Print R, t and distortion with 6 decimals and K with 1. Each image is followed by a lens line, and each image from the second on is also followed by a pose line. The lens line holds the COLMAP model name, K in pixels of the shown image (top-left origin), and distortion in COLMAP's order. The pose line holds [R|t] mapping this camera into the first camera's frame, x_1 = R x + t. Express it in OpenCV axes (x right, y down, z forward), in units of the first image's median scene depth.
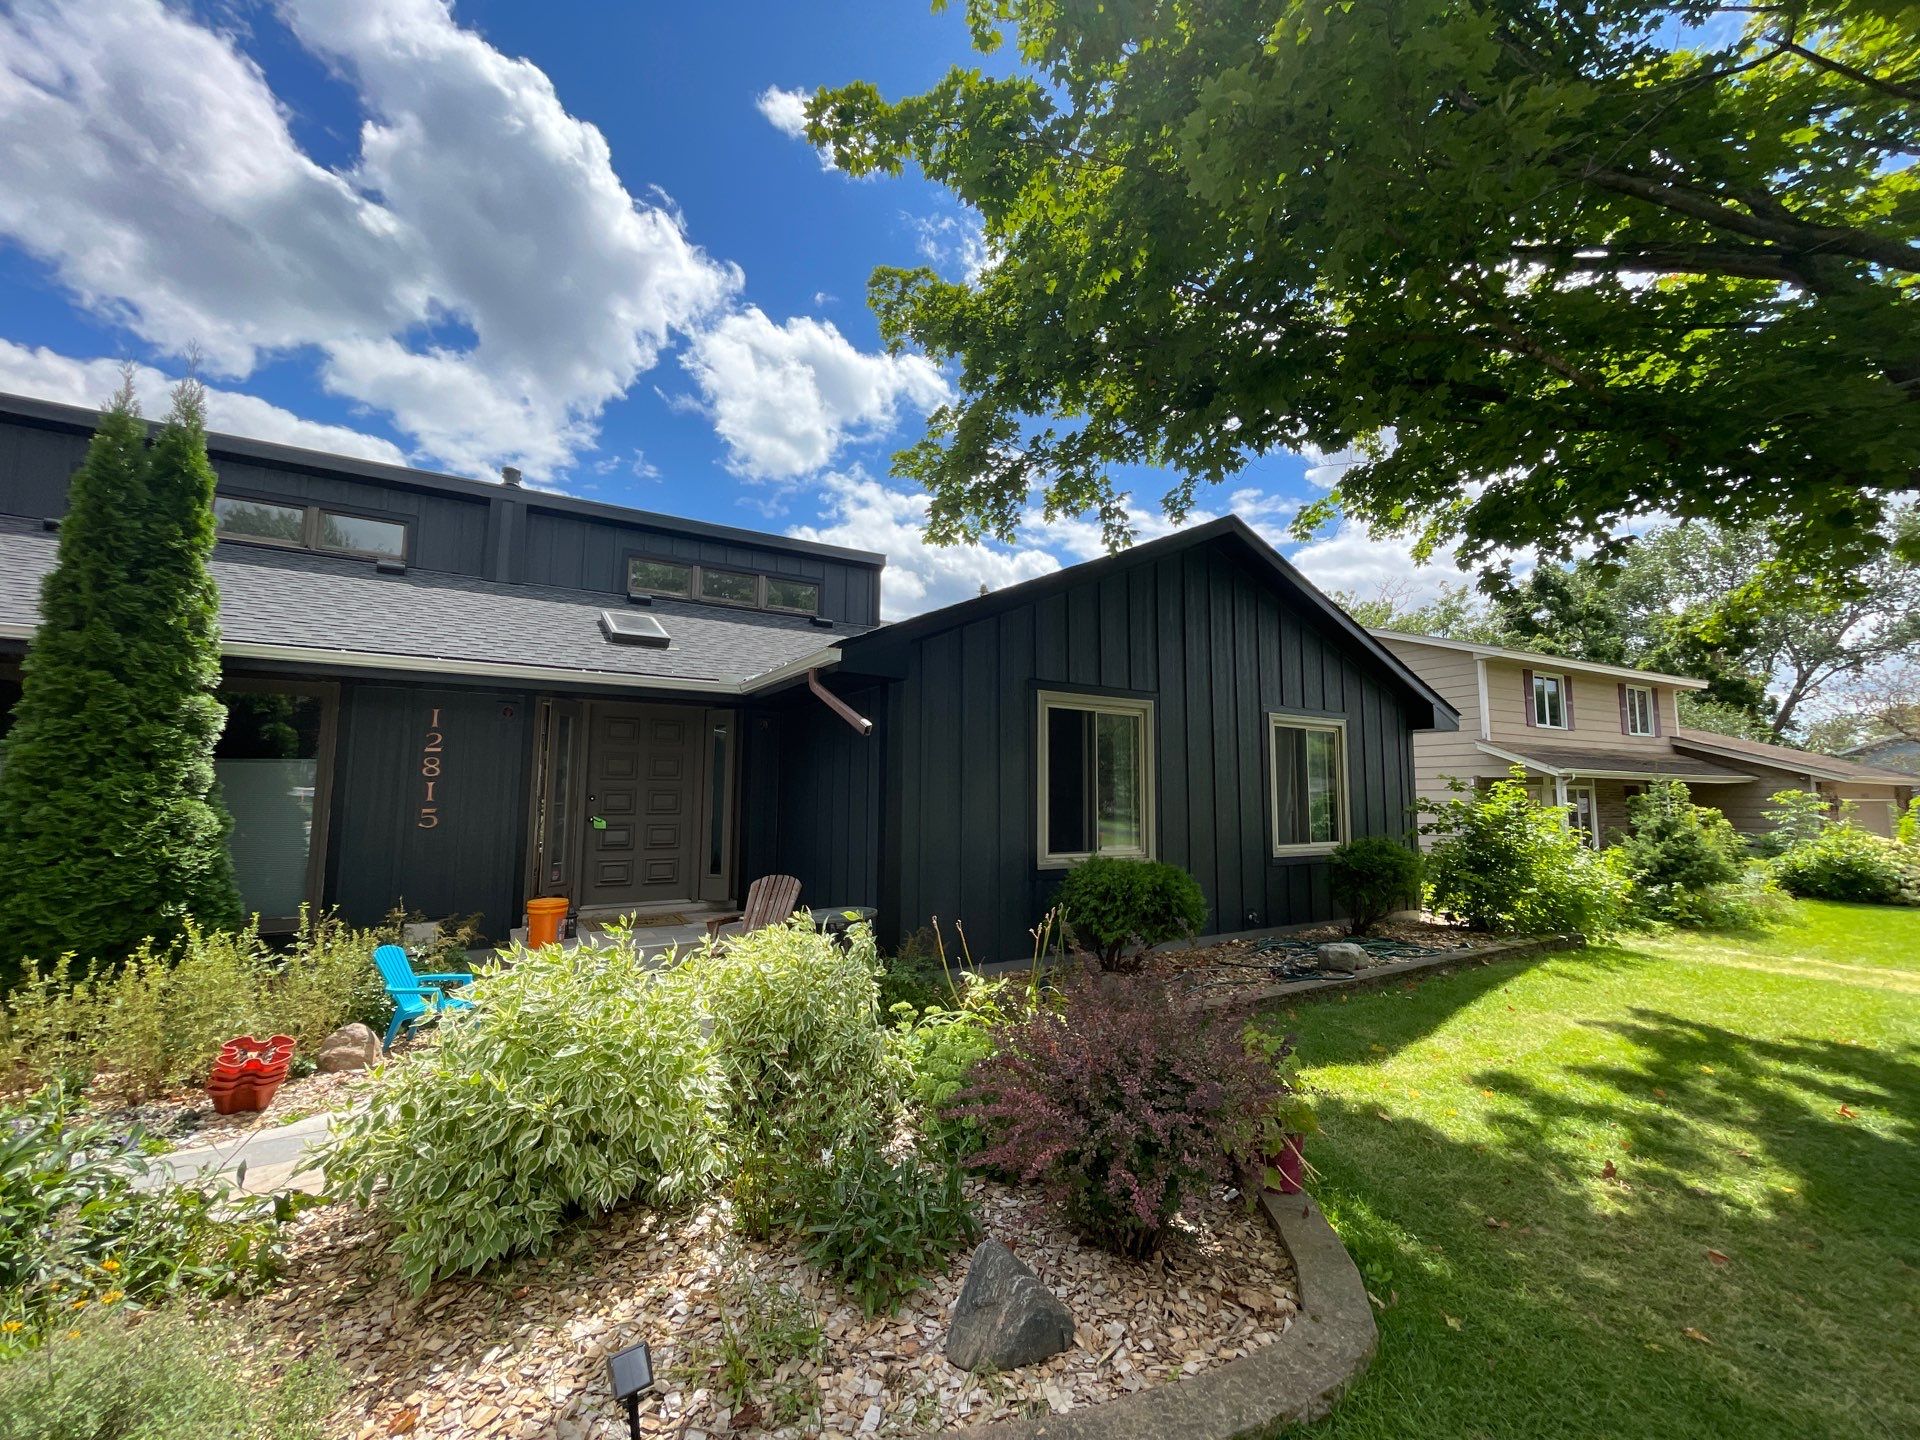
lens RADIAL K [[774.1, 0, 960.0], [0, 774.1, 720.0], [0, 0, 1]] dist [-0.012527, 0.003094]
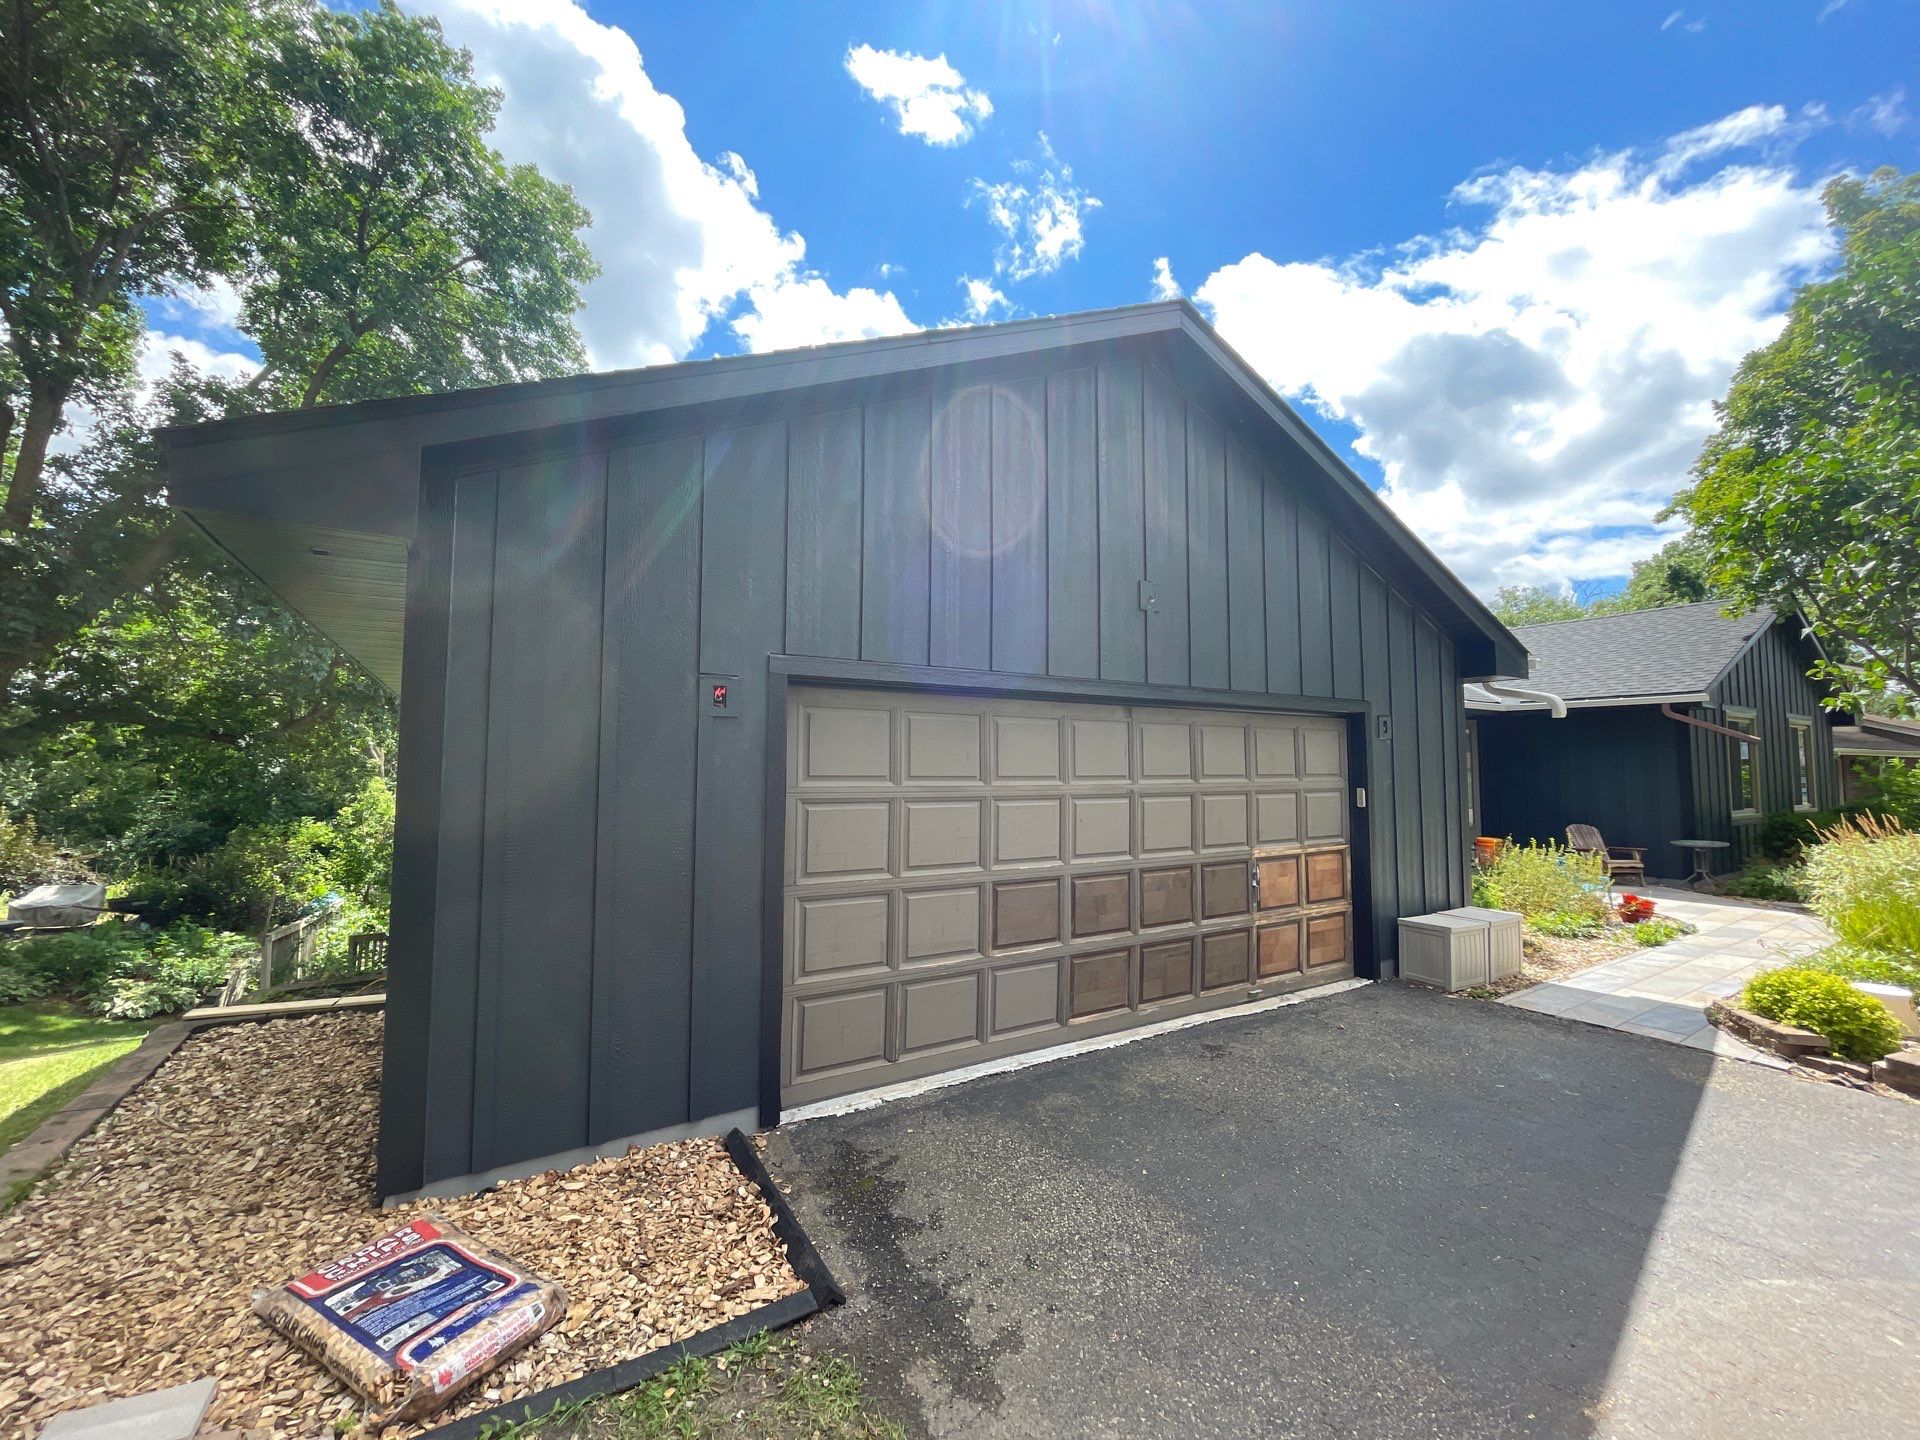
lens RADIAL K [[792.3, 0, 962.5], [0, 792.3, 722.4], [0, 0, 1]] dist [0.001610, 0.000252]
pose [[0.999982, -0.005831, -0.001233, -0.342018], [0.005876, 0.999195, 0.039678, -0.022737], [0.001000, -0.039684, 0.999212, -0.153777]]
